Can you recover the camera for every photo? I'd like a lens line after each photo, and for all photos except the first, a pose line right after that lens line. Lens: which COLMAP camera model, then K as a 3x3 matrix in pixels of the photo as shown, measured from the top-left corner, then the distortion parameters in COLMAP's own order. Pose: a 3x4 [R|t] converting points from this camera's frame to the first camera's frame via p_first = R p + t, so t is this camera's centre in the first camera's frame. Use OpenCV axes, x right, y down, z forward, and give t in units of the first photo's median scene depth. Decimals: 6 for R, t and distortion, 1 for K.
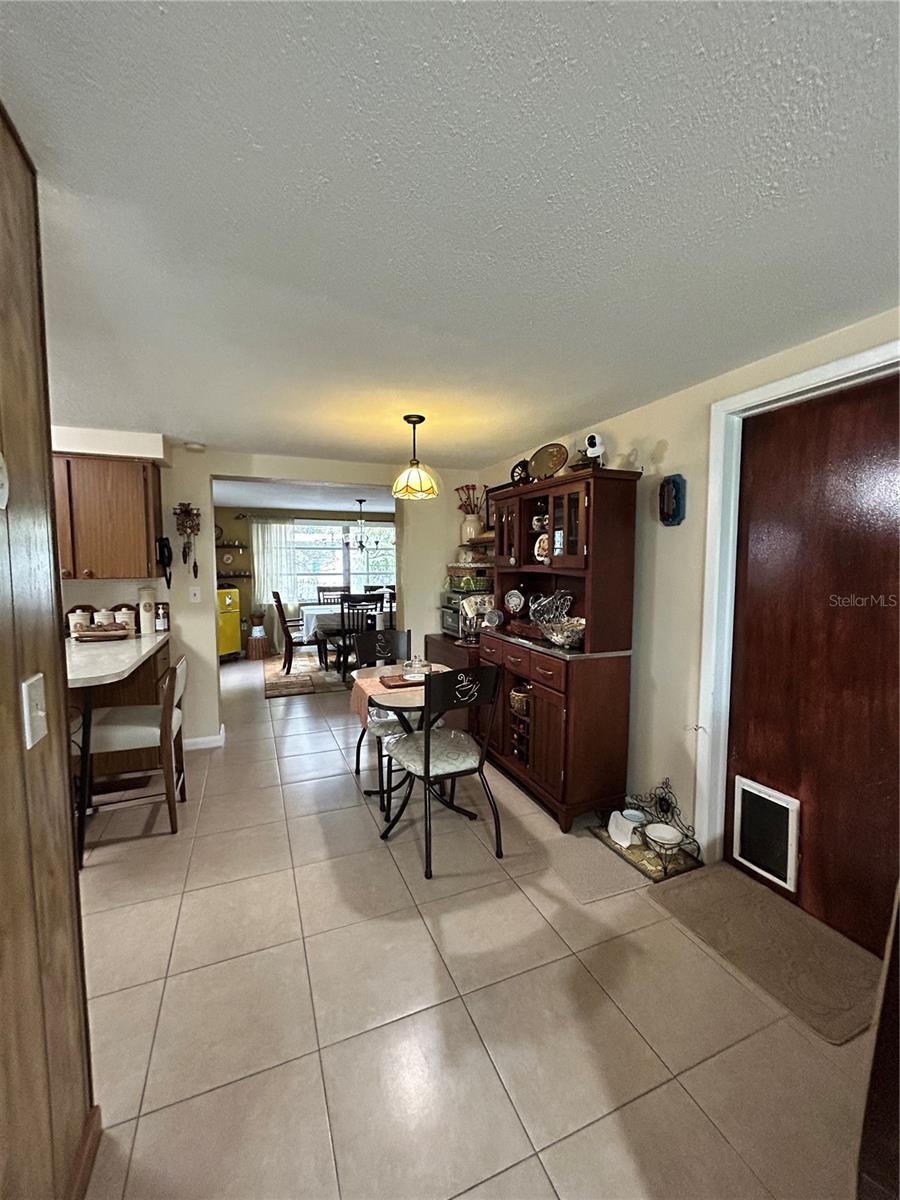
lens RADIAL K [[480.0, 0, 450.9], [0, 480.0, 597.4], [0, 0, 1]] dist [-0.002554, 0.000186]
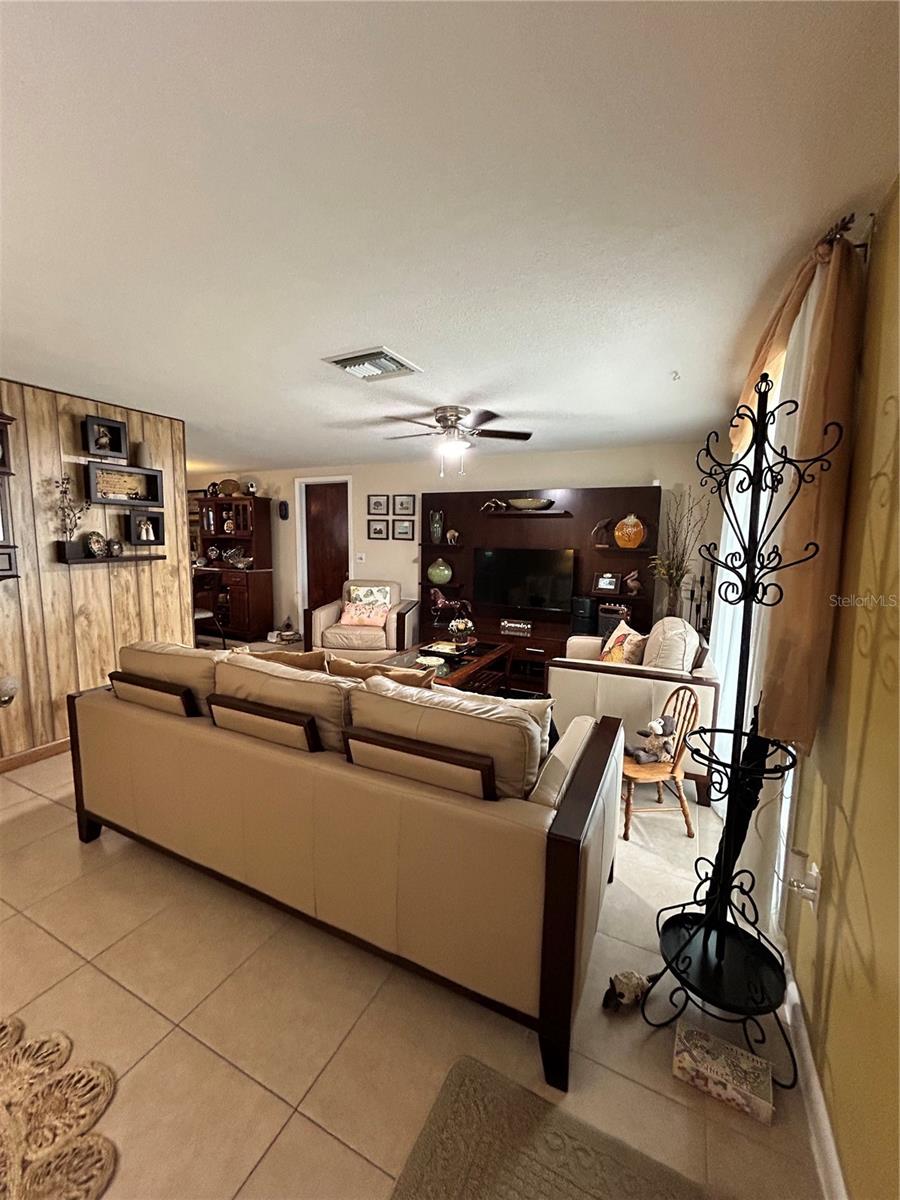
lens RADIAL K [[480.0, 0, 450.9], [0, 480.0, 597.4], [0, 0, 1]] dist [-0.002554, 0.000186]
pose [[0.753119, -0.069960, 0.654154, -0.580532], [0.037014, 0.997261, 0.064041, 0.134582], [-0.656842, -0.024017, 0.753645, -1.530910]]
